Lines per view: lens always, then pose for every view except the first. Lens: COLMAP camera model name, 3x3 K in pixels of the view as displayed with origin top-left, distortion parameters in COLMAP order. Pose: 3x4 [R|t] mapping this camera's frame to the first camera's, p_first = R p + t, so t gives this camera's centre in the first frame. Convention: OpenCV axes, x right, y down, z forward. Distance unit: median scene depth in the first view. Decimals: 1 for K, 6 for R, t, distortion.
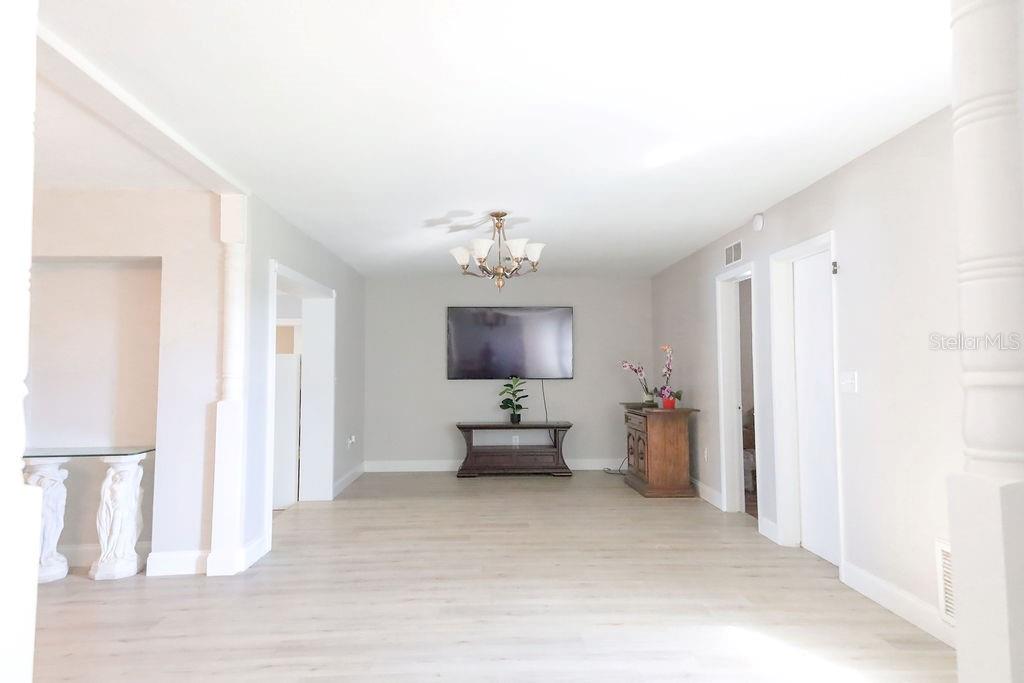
lens RADIAL K [[676.0, 0, 512.5], [0, 676.0, 336.7], [0, 0, 1]] dist [0.135050, -0.071137]
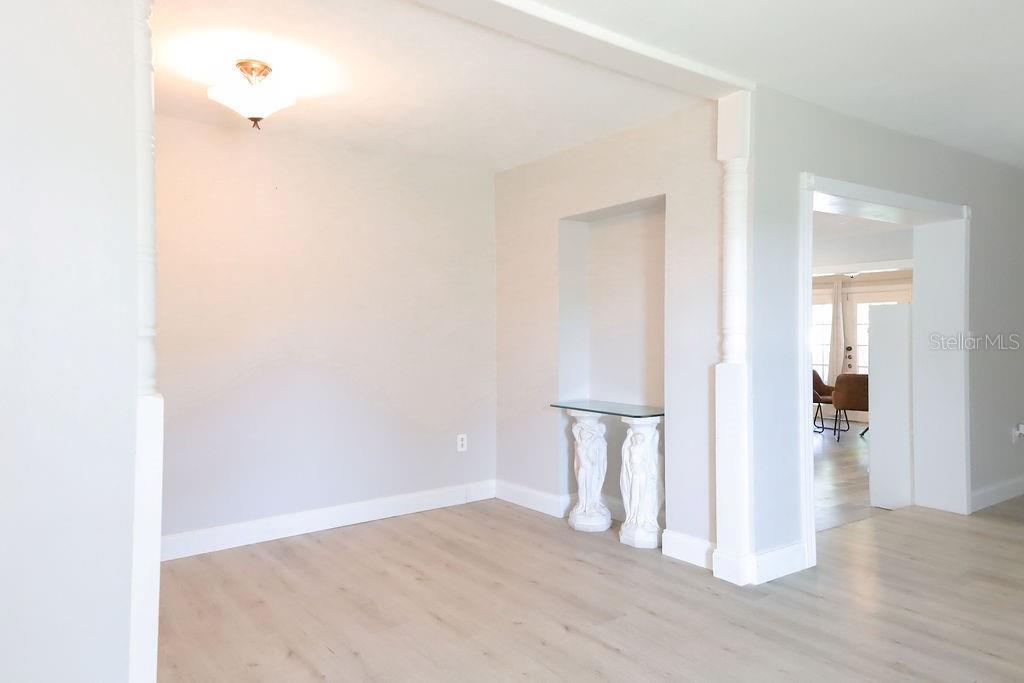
lens RADIAL K [[676.0, 0, 512.5], [0, 676.0, 336.7], [0, 0, 1]] dist [0.135050, -0.071137]
pose [[0.564760, 0.003444, -0.825248, 0.092849], [0.044075, 0.998438, 0.034330, 0.024761], [0.824077, -0.055761, 0.563727, 0.355859]]
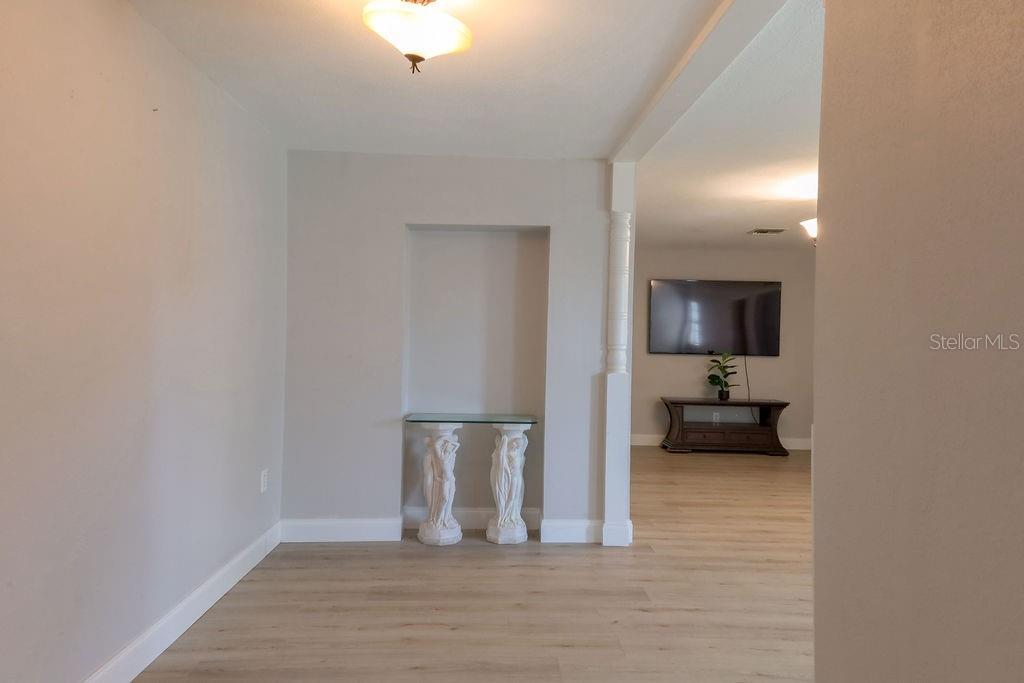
lens RADIAL K [[676.0, 0, 512.5], [0, 676.0, 336.7], [0, 0, 1]] dist [0.135050, -0.071137]
pose [[0.999717, 0.021977, -0.009089, -0.547420], [-0.021578, 0.998886, 0.041959, 0.003050], [0.010001, -0.041751, 0.999078, 0.025330]]
